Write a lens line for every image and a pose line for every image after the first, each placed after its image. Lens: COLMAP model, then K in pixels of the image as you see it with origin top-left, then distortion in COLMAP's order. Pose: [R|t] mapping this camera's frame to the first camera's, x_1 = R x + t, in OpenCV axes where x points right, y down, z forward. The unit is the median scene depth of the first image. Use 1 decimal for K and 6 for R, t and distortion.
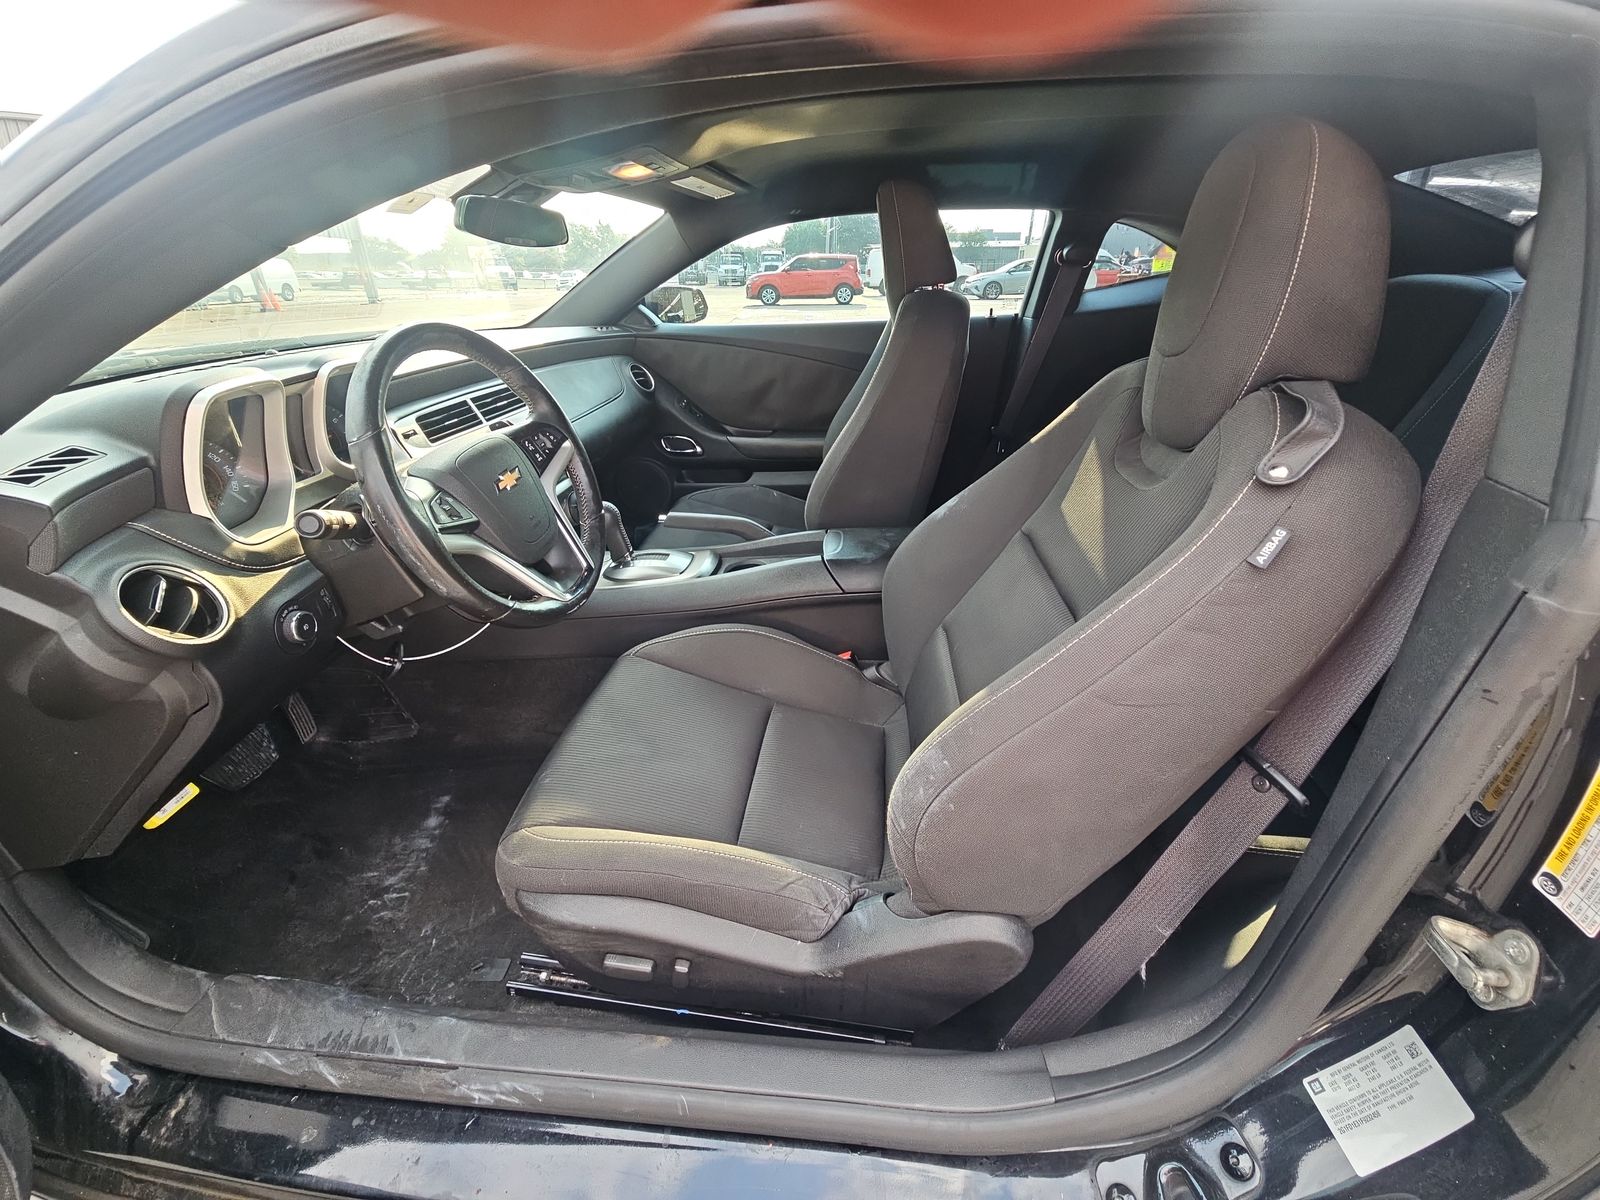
lens RADIAL K [[664.8, 0, 818.3], [0, 664.8, 597.5], [0, 0, 1]] dist [-0.002655, -0.008799]
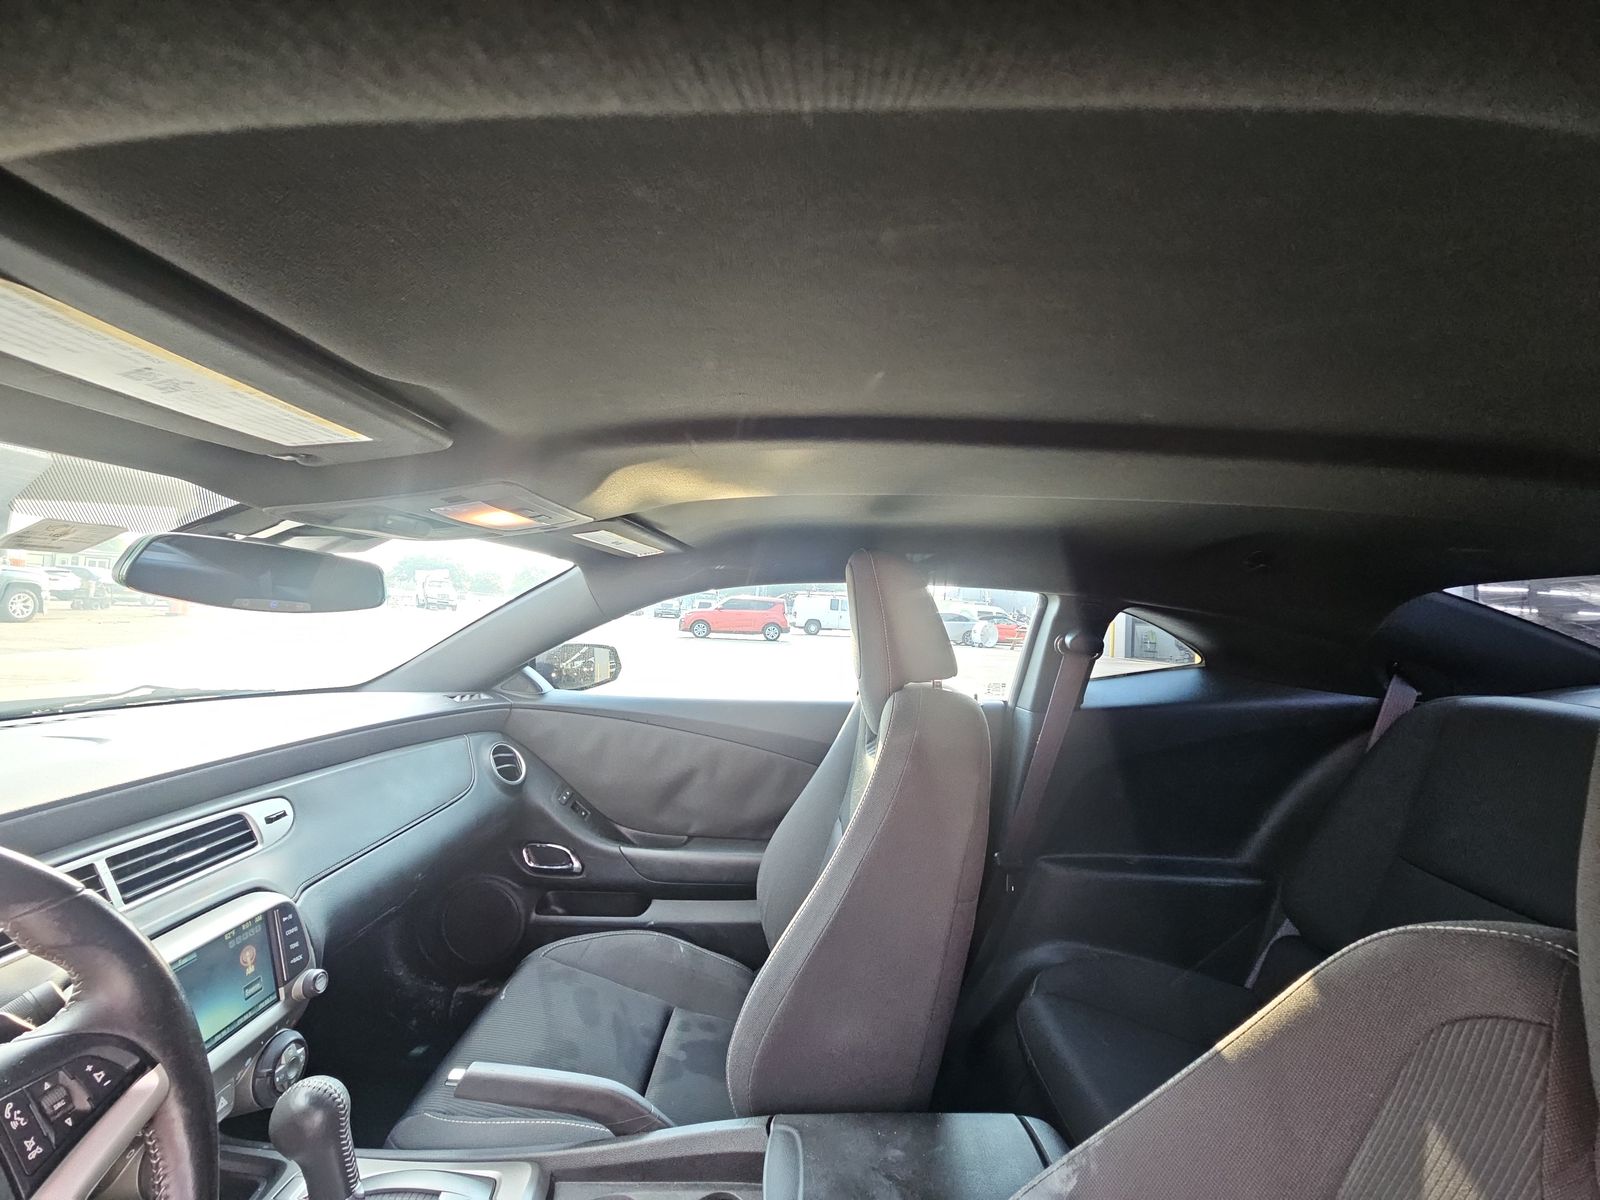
lens RADIAL K [[664.8, 0, 818.3], [0, 664.8, 597.5], [0, 0, 1]] dist [-0.002655, -0.008799]
pose [[0.992854, 0.057831, 0.104384, -0.019854], [-0.003509, 0.888498, -0.458868, -0.165357], [-0.119282, 0.455222, 0.882352, 0.253796]]
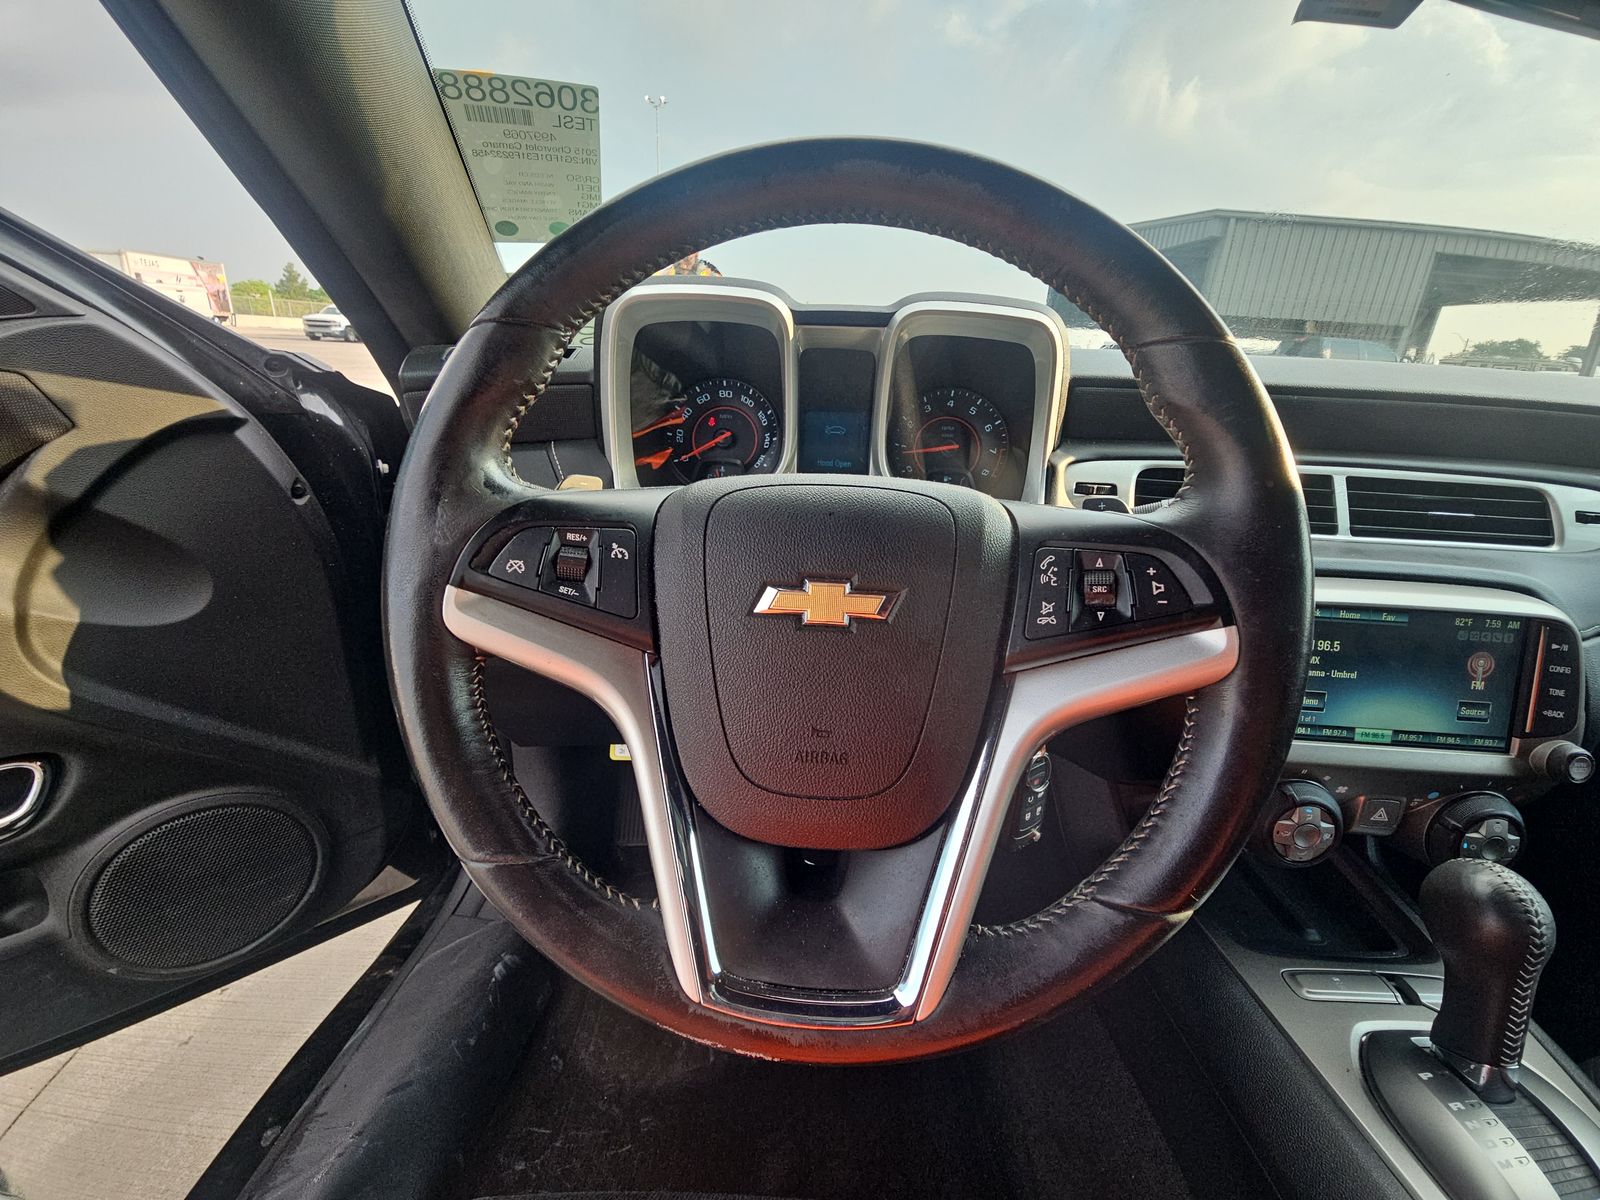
lens RADIAL K [[664.8, 0, 818.3], [0, 664.8, 597.5], [0, 0, 1]] dist [-0.002655, -0.008799]
pose [[0.071480, 0.348019, -0.934758, -0.082876], [-0.450984, 0.847169, 0.280923, -0.129055], [0.889665, 0.401481, 0.217507, 0.430602]]
